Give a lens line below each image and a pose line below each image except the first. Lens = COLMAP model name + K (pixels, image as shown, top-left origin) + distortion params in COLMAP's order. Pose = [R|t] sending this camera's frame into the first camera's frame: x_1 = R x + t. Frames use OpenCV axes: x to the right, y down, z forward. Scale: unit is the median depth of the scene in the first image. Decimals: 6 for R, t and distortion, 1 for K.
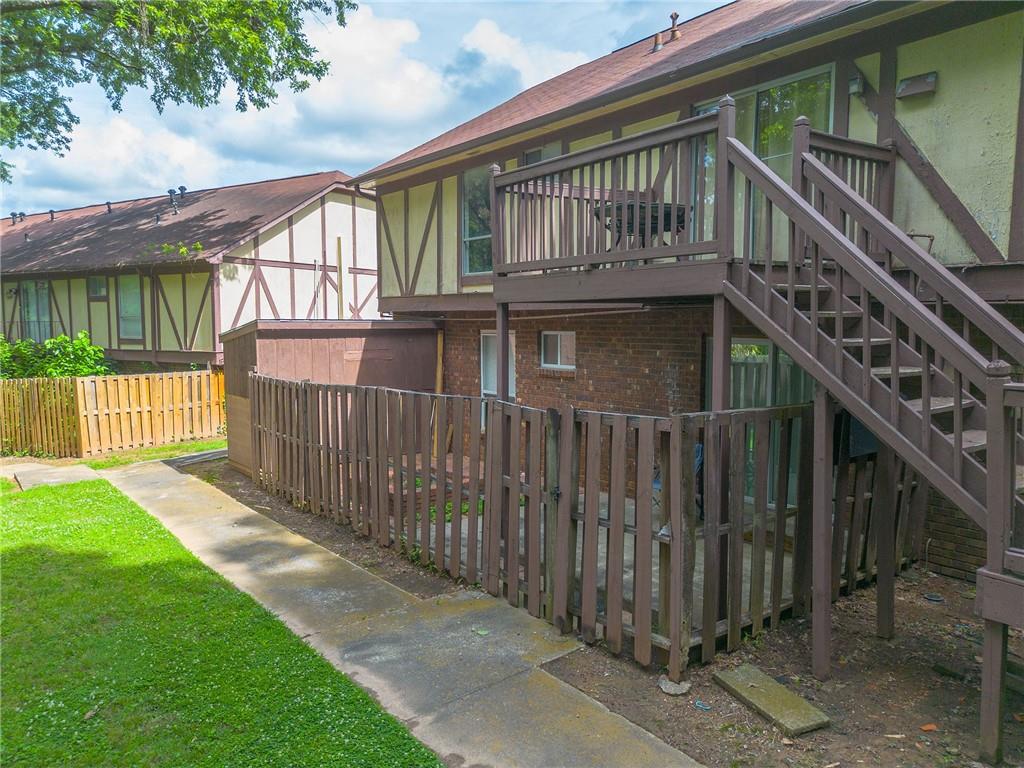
lens RADIAL K [[726.2, 0, 515.6], [0, 726.2, 386.4], [0, 0, 1]] dist [0.055230, -0.048063]
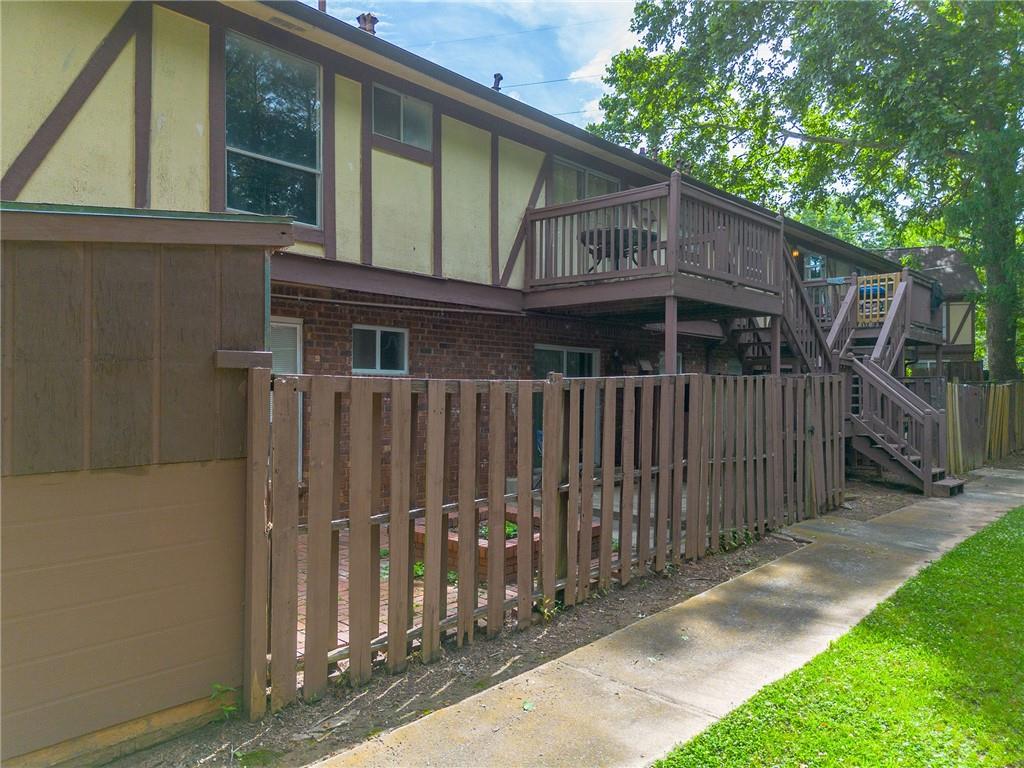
lens RADIAL K [[726.2, 0, 515.9], [0, 726.2, 384.7], [0, 0, 1]] dist [0.055230, -0.048063]
pose [[-0.193671, 0.001070, 0.981066, -0.866624], [0.071705, 0.997340, 0.013067, -0.014733], [-0.978443, 0.072878, -0.193233, 1.183644]]
